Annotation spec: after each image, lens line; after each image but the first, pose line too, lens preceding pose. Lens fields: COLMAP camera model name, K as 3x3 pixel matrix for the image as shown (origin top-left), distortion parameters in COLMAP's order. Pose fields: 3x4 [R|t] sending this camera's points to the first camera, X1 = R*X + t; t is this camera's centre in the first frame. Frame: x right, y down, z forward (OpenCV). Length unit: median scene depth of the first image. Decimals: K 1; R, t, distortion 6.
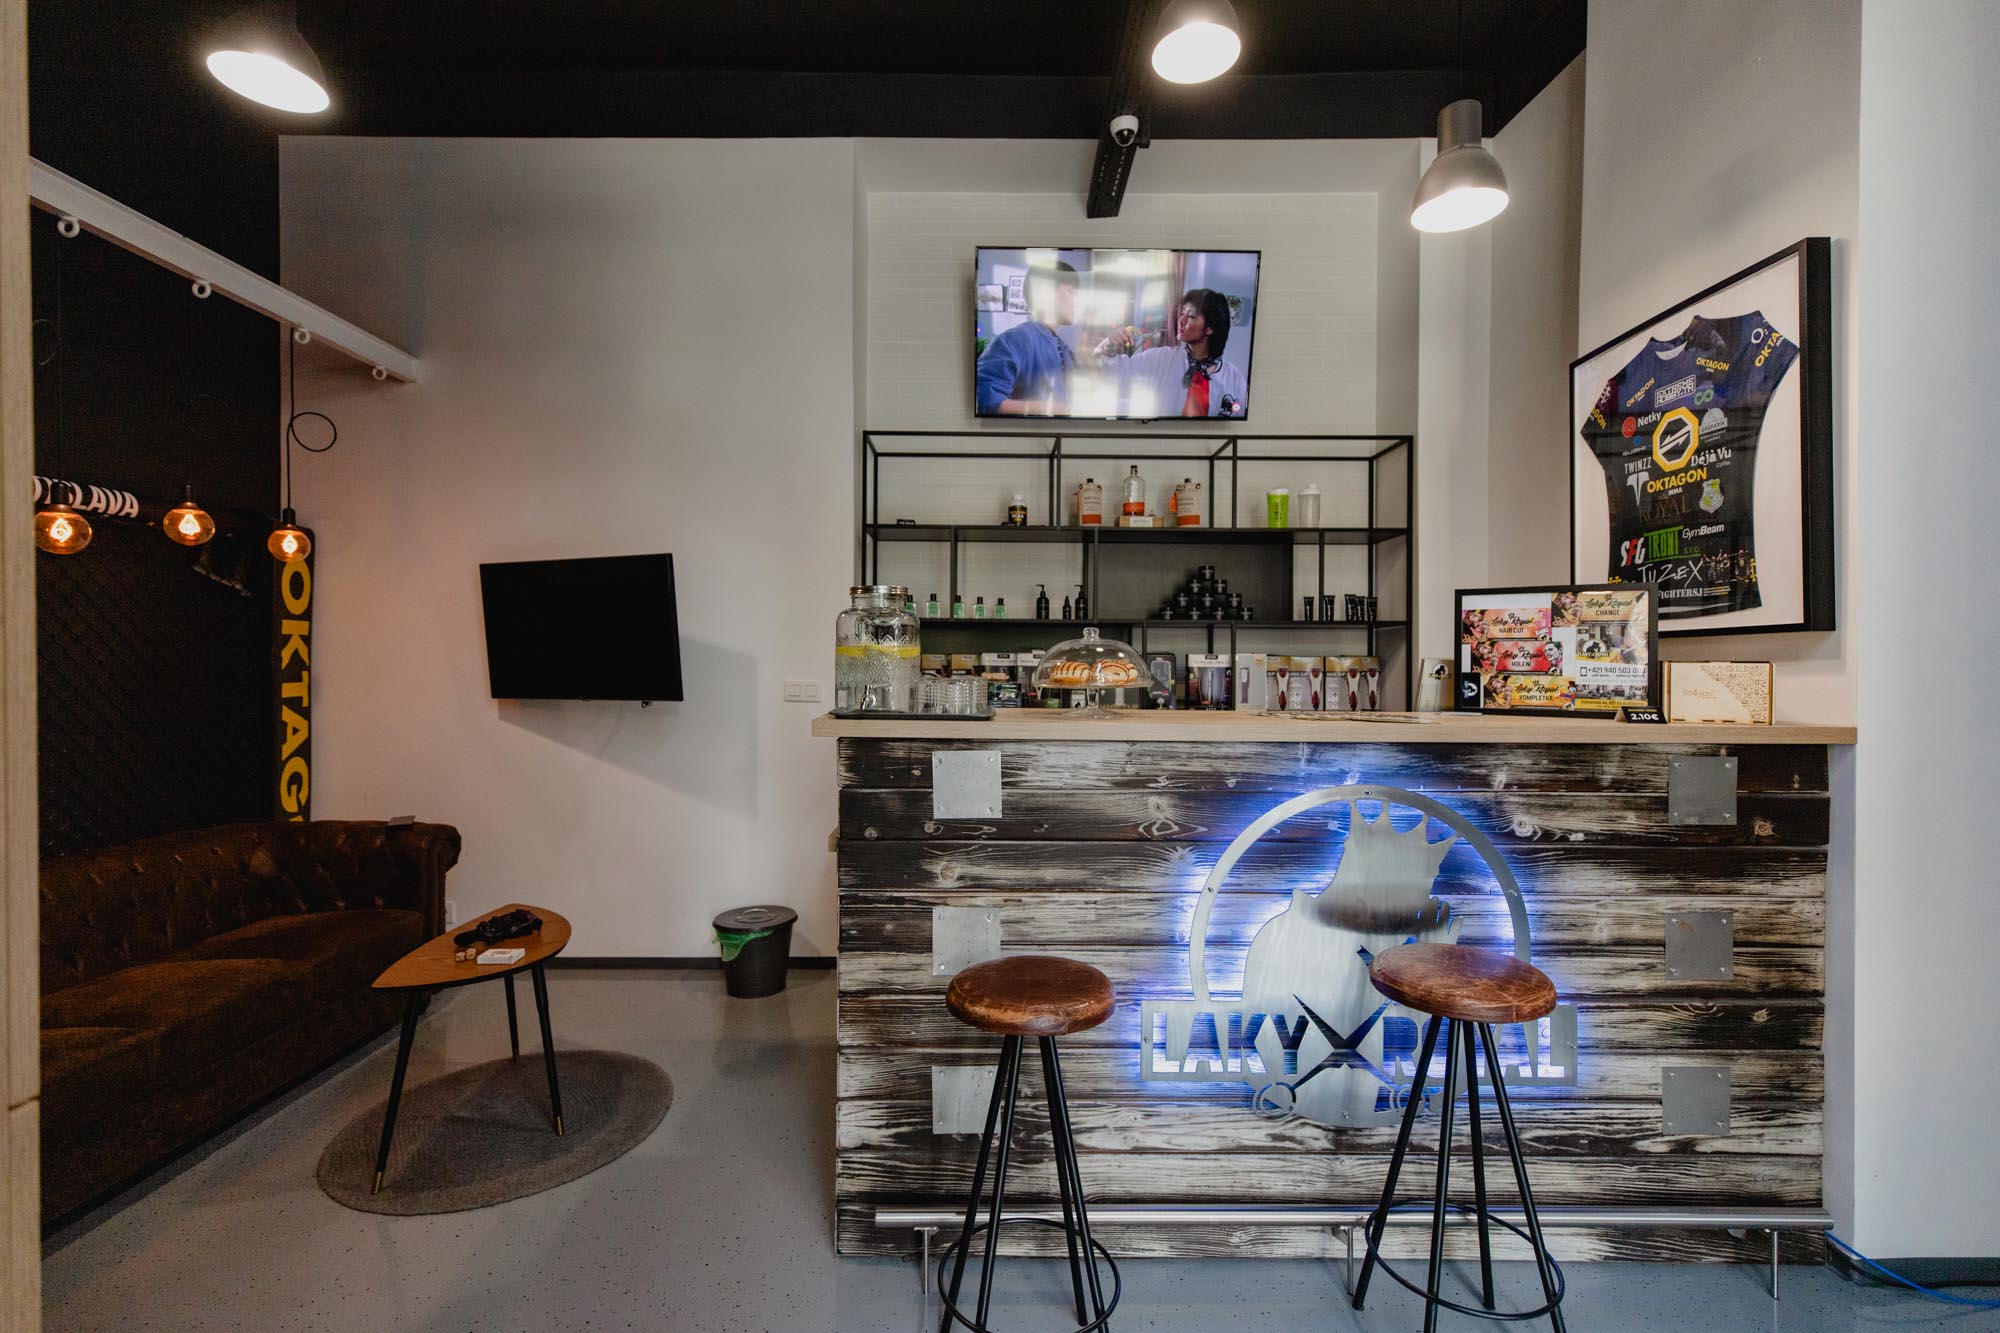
lens RADIAL K [[891.5, 0, 998.5], [0, 891.5, 660.9], [0, 0, 1]] dist [0.003053, 0.000205]
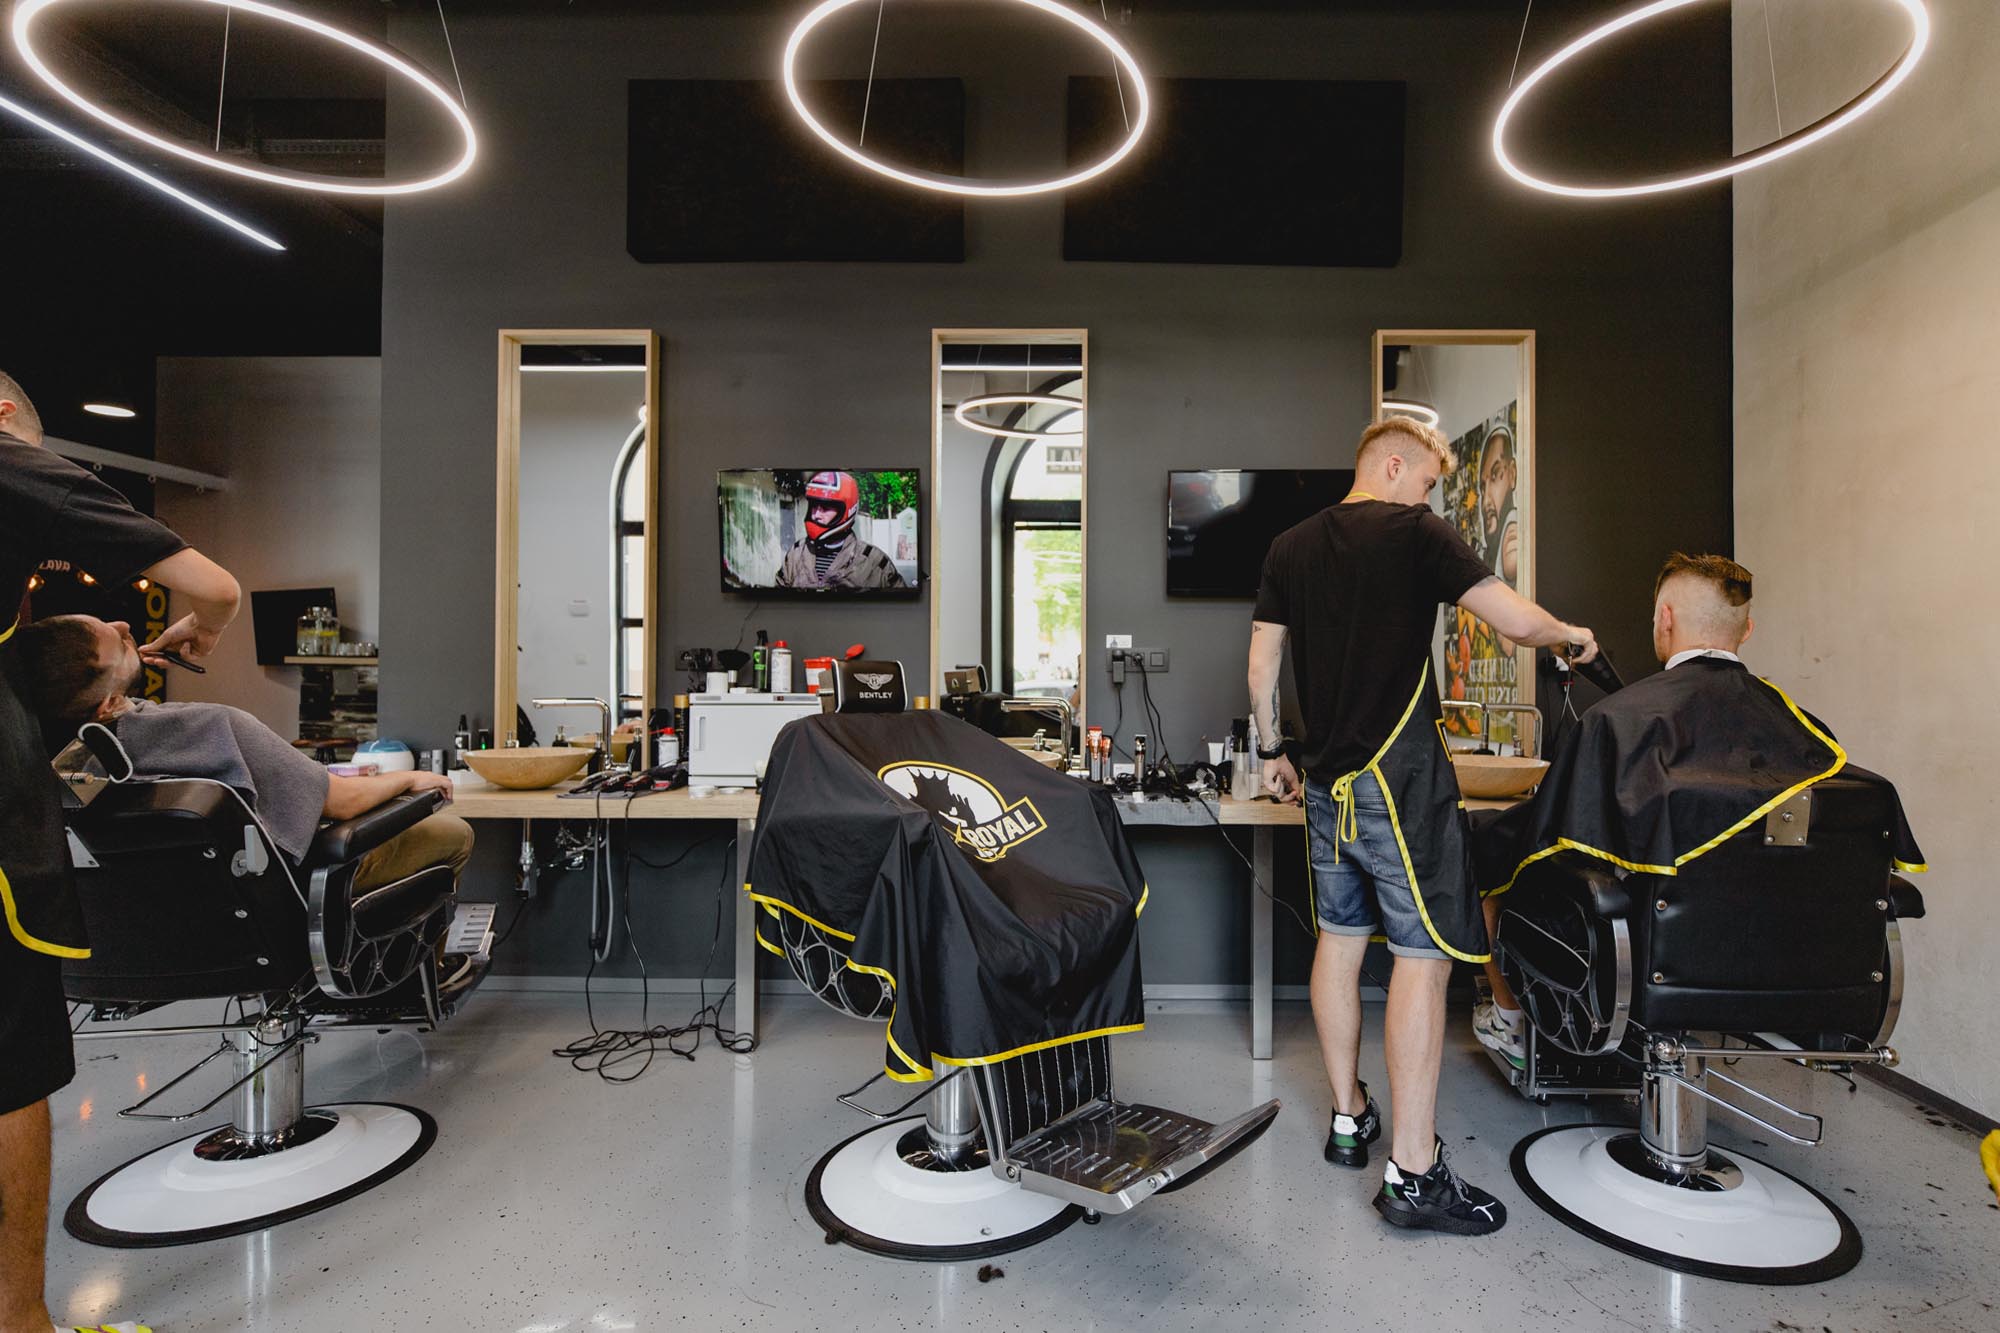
lens RADIAL K [[1037.3, 0, 1011.5], [0, 1037.3, 677.9], [0, 0, 1]] dist [0.000861, 0.000550]
pose [[0.997560, 0.009497, -0.069171, 2.155651], [-0.009809, 0.999943, -0.004165, 0.118170], [0.069127, 0.004833, 0.997596, -1.948258]]
